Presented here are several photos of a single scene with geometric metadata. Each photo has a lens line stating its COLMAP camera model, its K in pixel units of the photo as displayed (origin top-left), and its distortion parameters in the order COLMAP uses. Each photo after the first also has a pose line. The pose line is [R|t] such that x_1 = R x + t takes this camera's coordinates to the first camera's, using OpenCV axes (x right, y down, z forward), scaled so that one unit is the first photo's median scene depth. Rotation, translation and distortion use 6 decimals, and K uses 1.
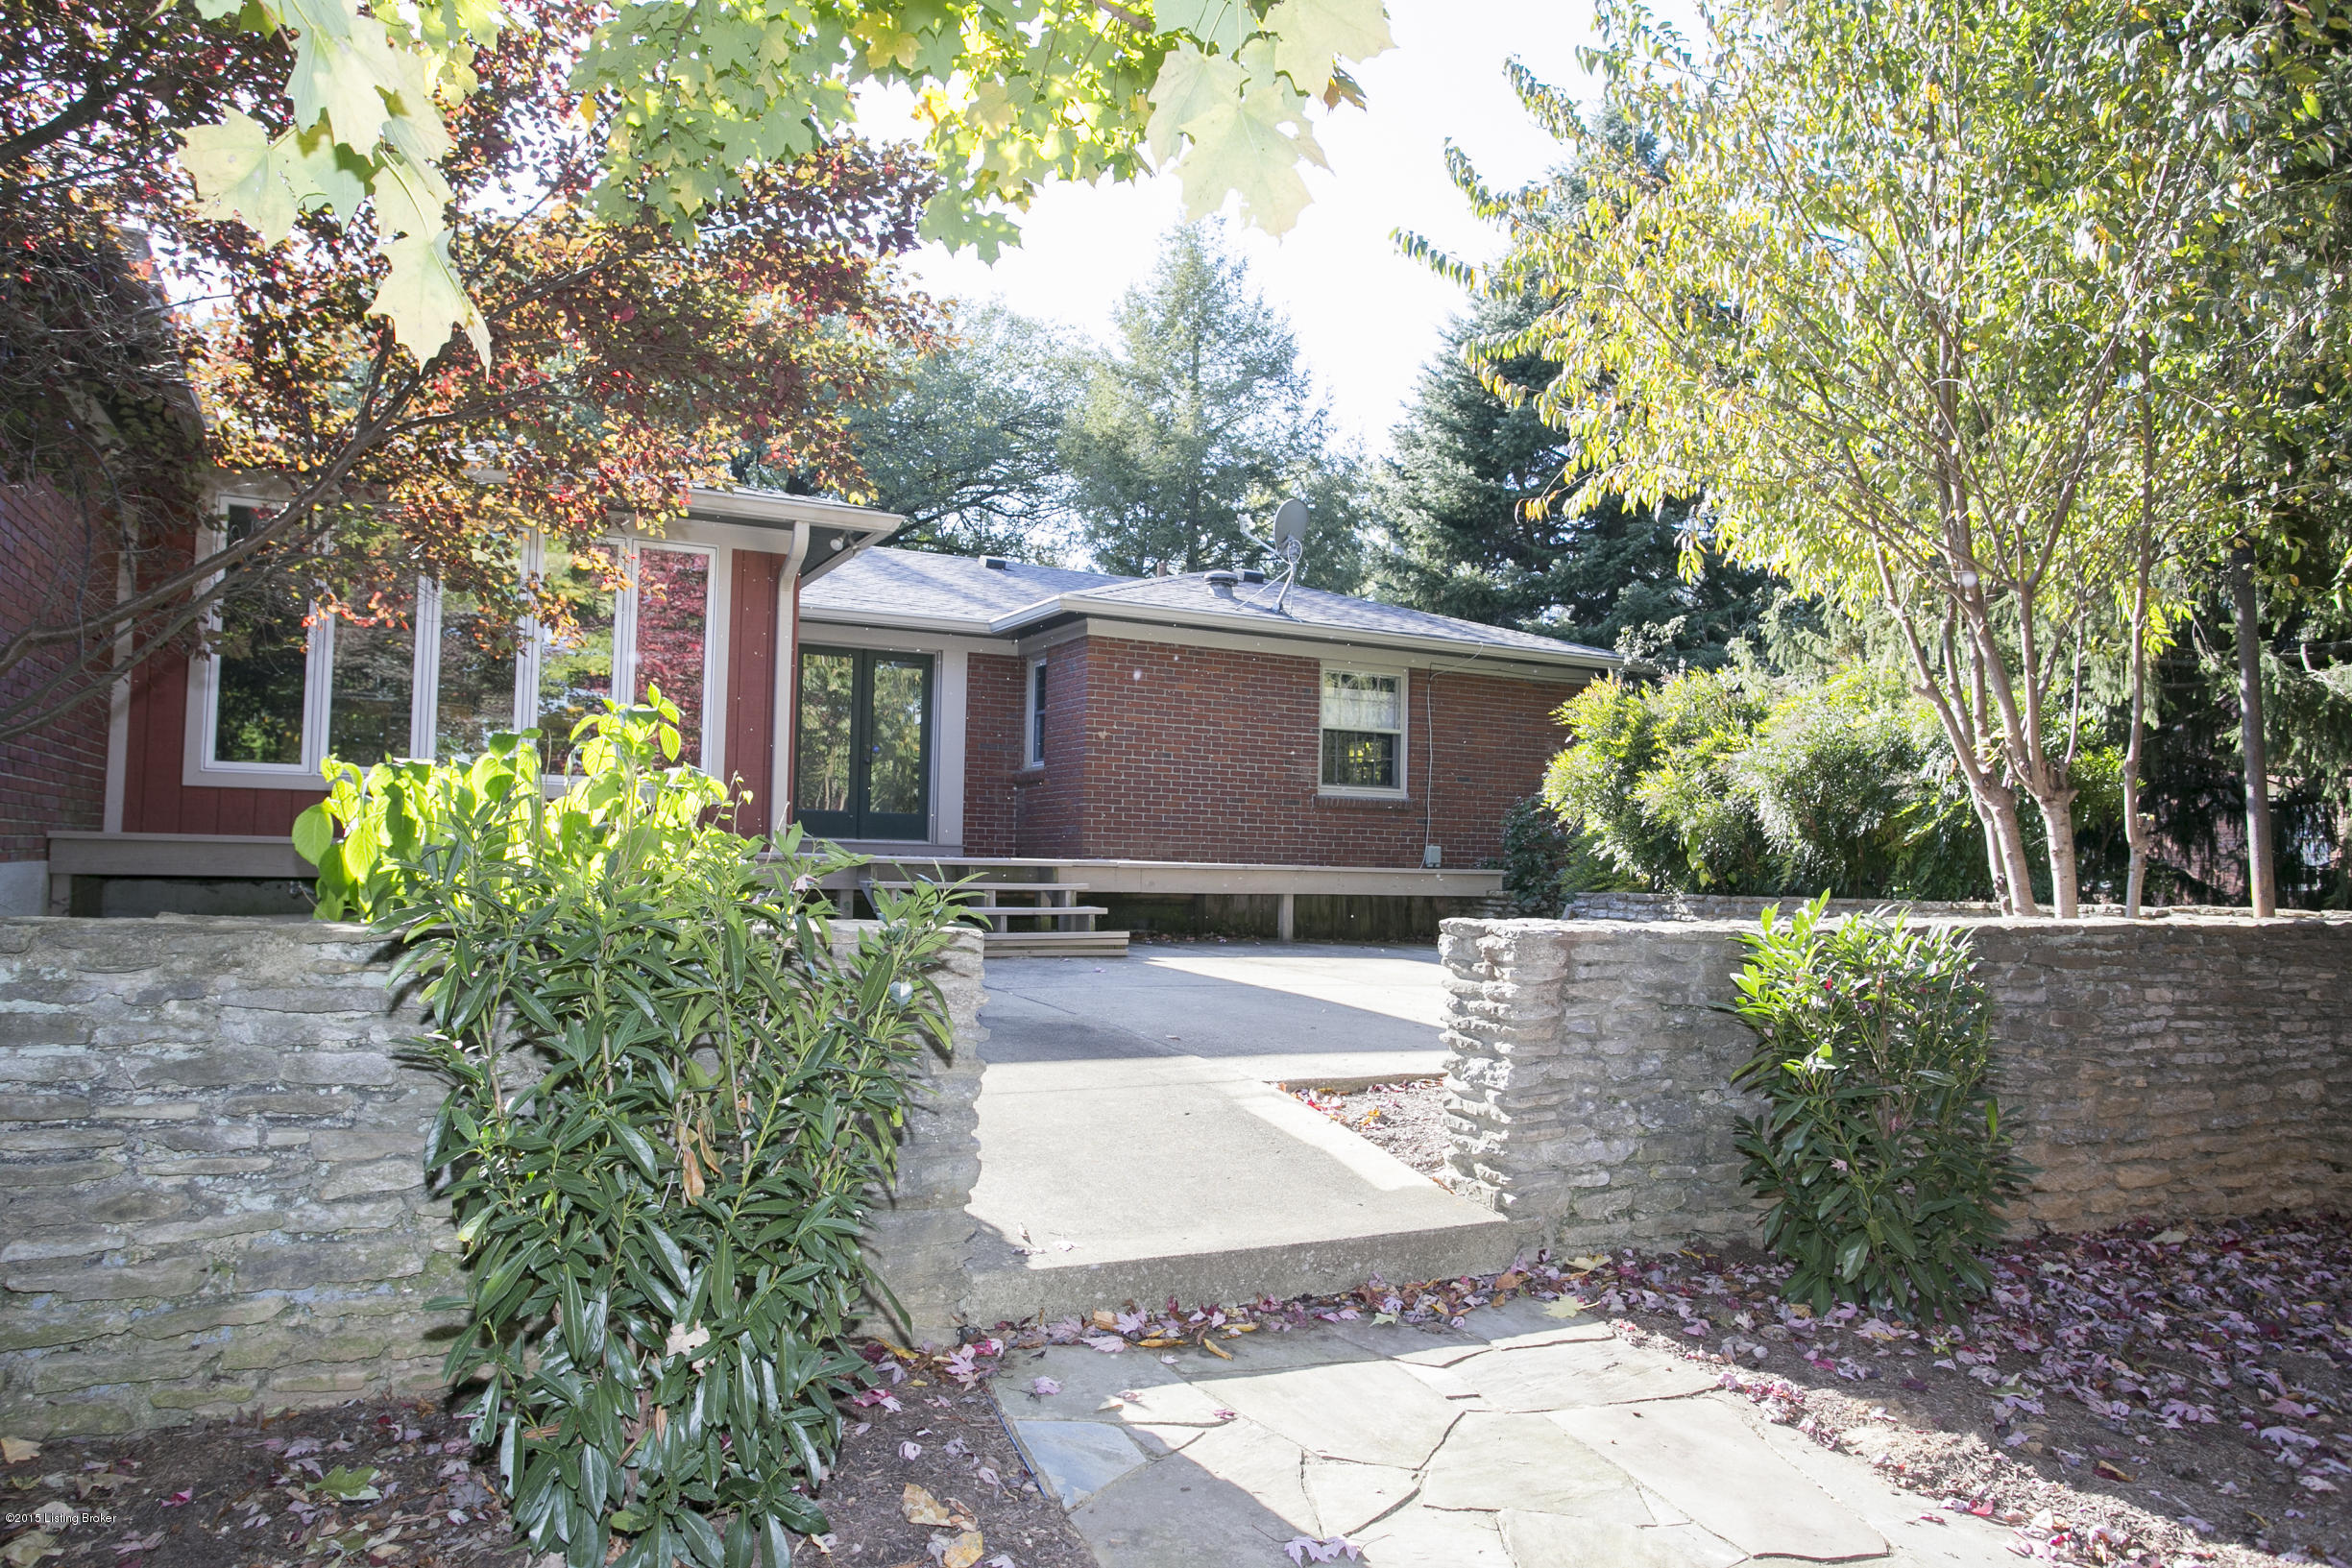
lens RADIAL K [[1575.9, 0, 1176.4], [0, 1575.9, 800.7], [0, 0, 1]] dist [0.009591, 0.003869]
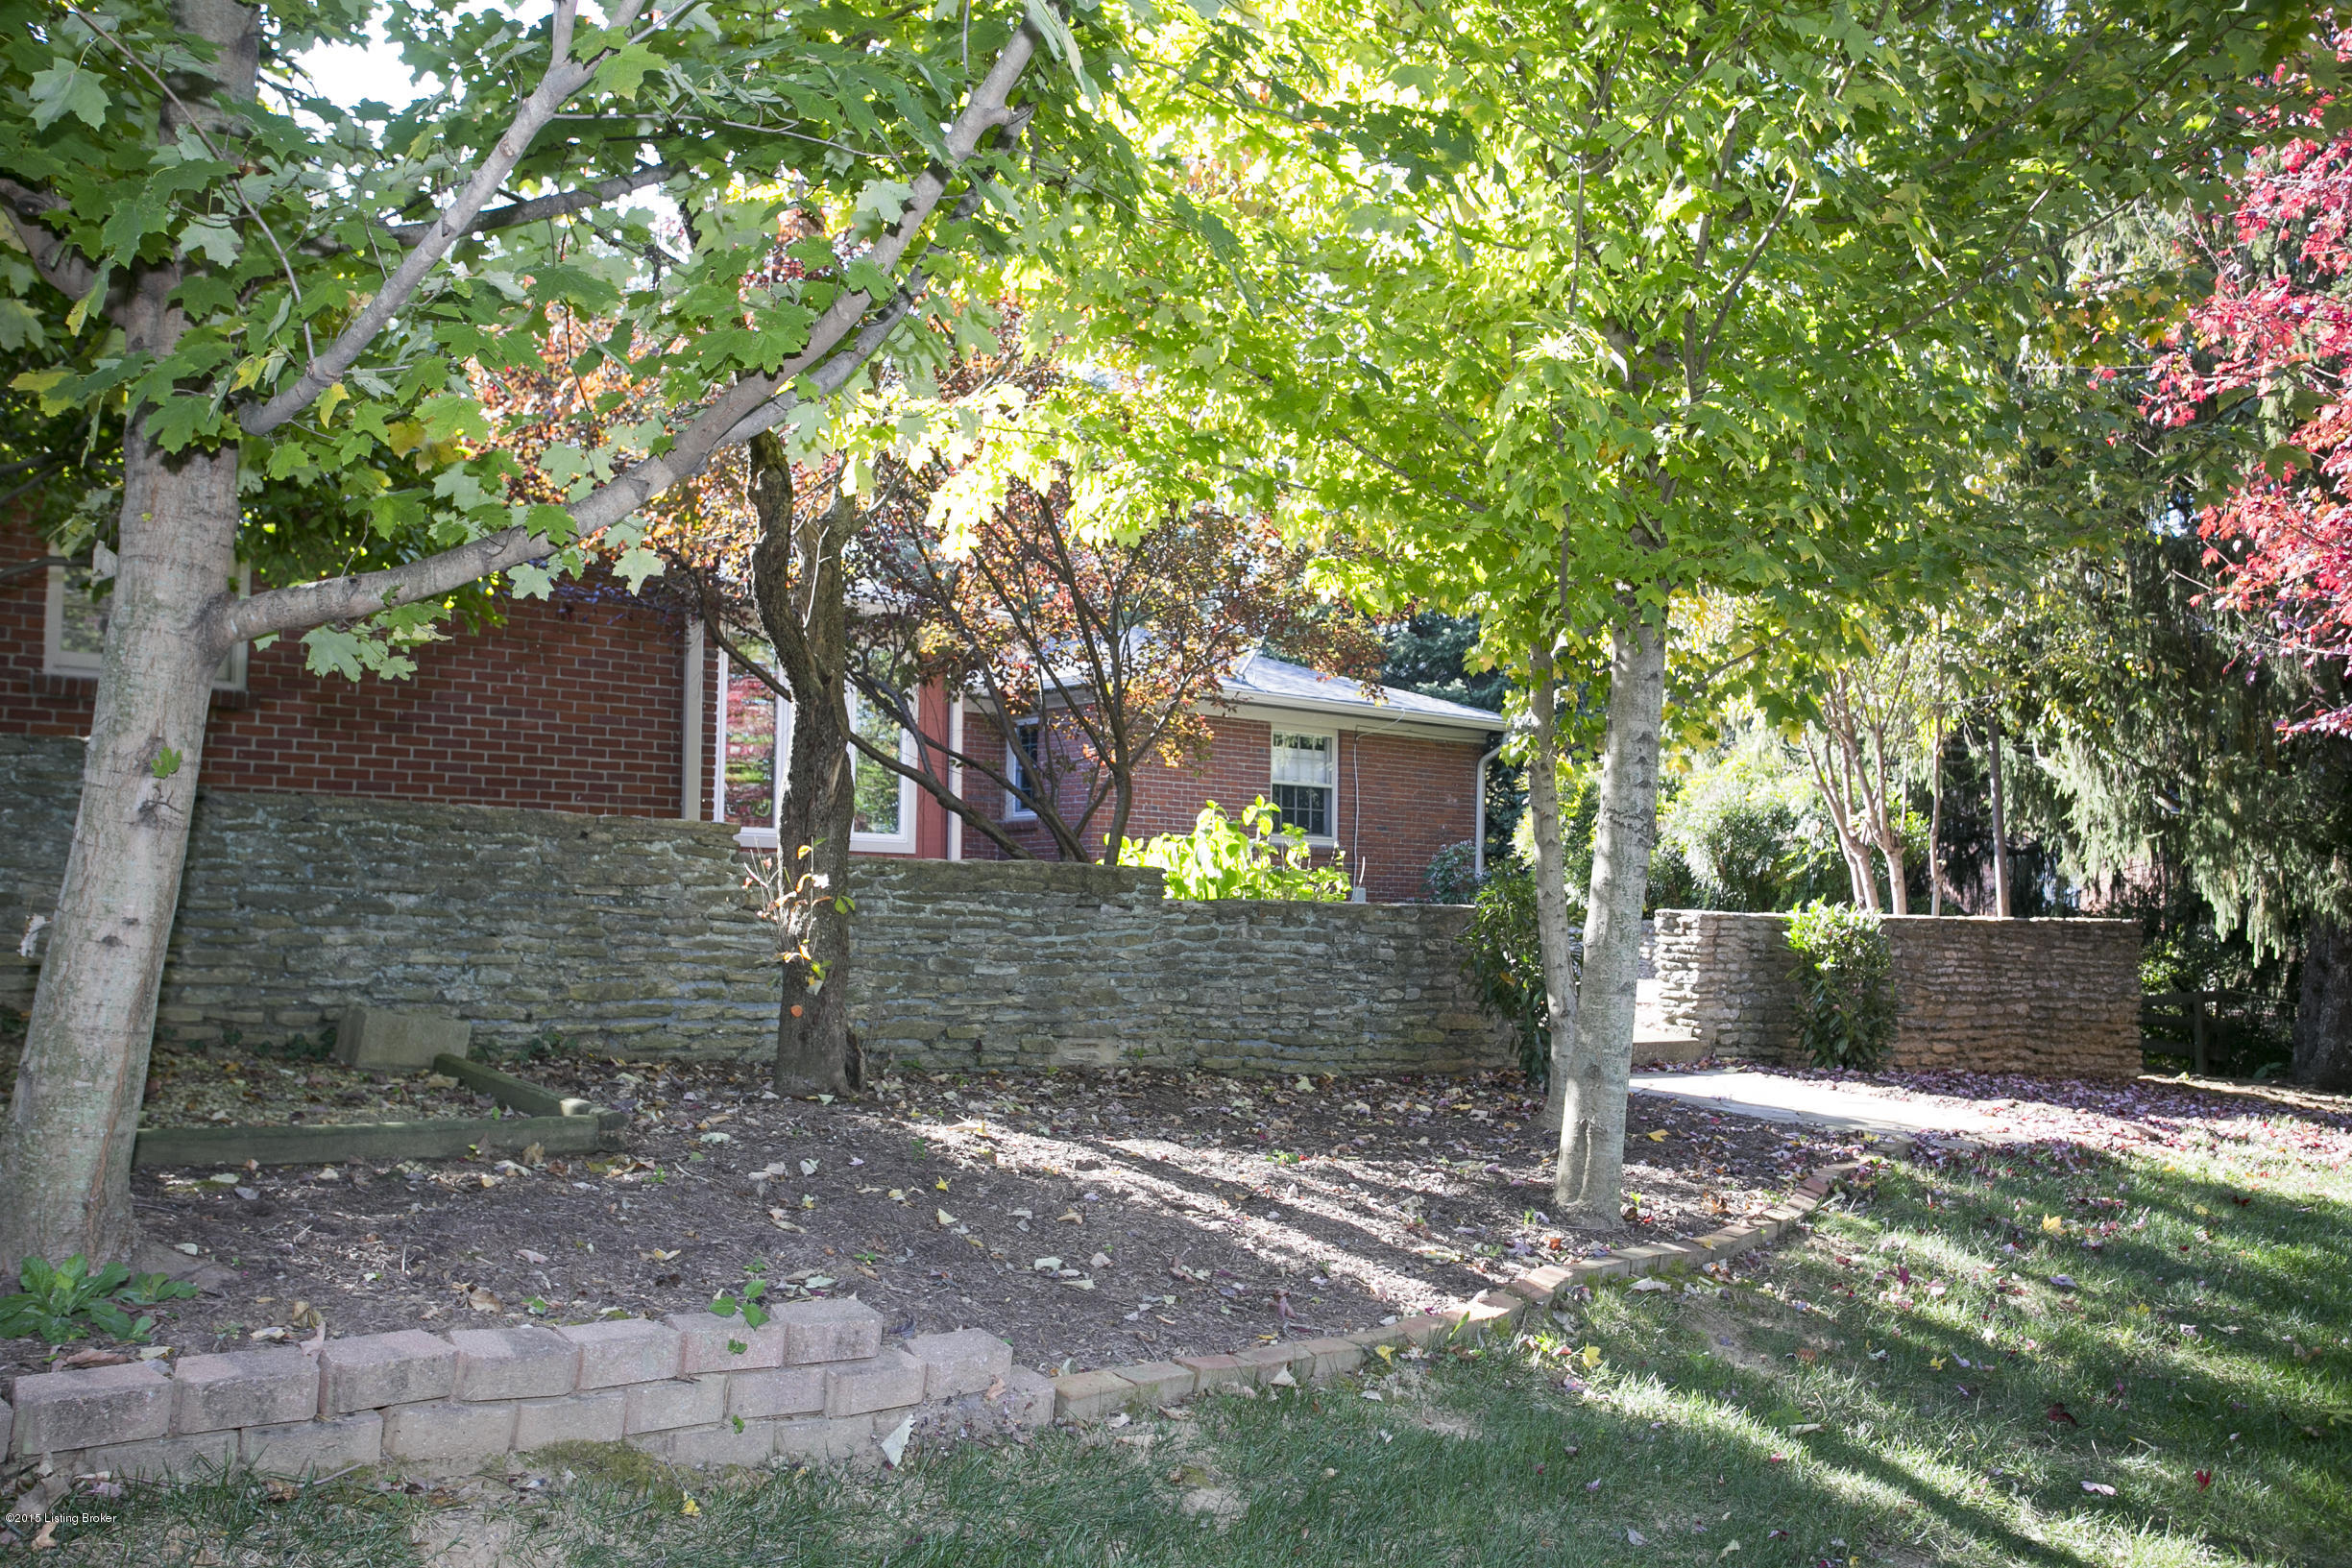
lens RADIAL K [[2094.1, 0, 1174.8], [0, 2094.1, 778.7], [0, 0, 1]] dist [-0.000272, -0.002341]
pose [[0.978066, 0.006157, 0.208203, -0.634605], [-0.000012, 0.999565, -0.029501, -0.012278], [-0.208294, 0.028851, 0.977641, -0.989708]]
